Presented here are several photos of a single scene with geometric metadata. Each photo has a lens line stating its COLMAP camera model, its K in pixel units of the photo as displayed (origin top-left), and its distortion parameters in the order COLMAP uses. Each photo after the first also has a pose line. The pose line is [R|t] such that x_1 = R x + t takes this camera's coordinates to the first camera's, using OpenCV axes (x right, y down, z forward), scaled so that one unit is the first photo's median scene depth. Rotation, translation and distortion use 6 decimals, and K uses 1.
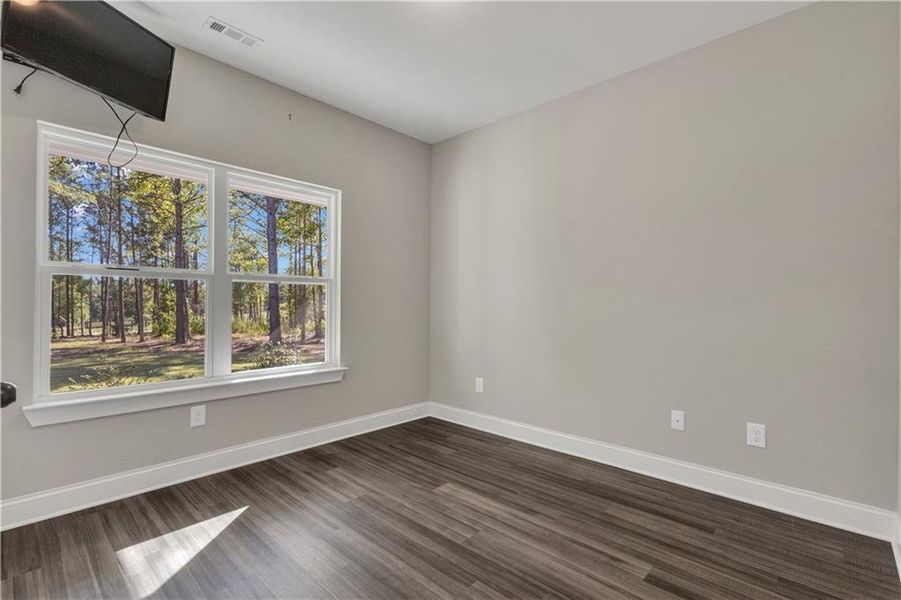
lens RADIAL K [[414.5, 0, 451.7], [0, 414.5, 302.6], [0, 0, 1]] dist [0.005528, 0.000512]
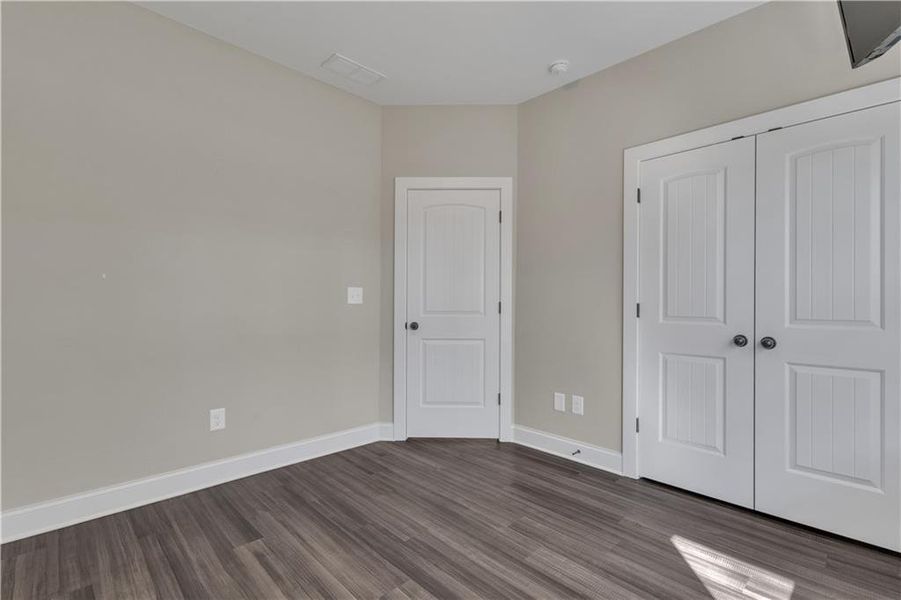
lens RADIAL K [[414.5, 0, 449.3], [0, 414.5, 302.6], [0, 0, 1]] dist [0.005528, 0.000512]
pose [[-0.998533, -0.009728, 0.053267, -0.108014], [-0.010300, 0.999892, -0.010475, 0.013659], [-0.053159, -0.011009, -0.998525, 1.978434]]
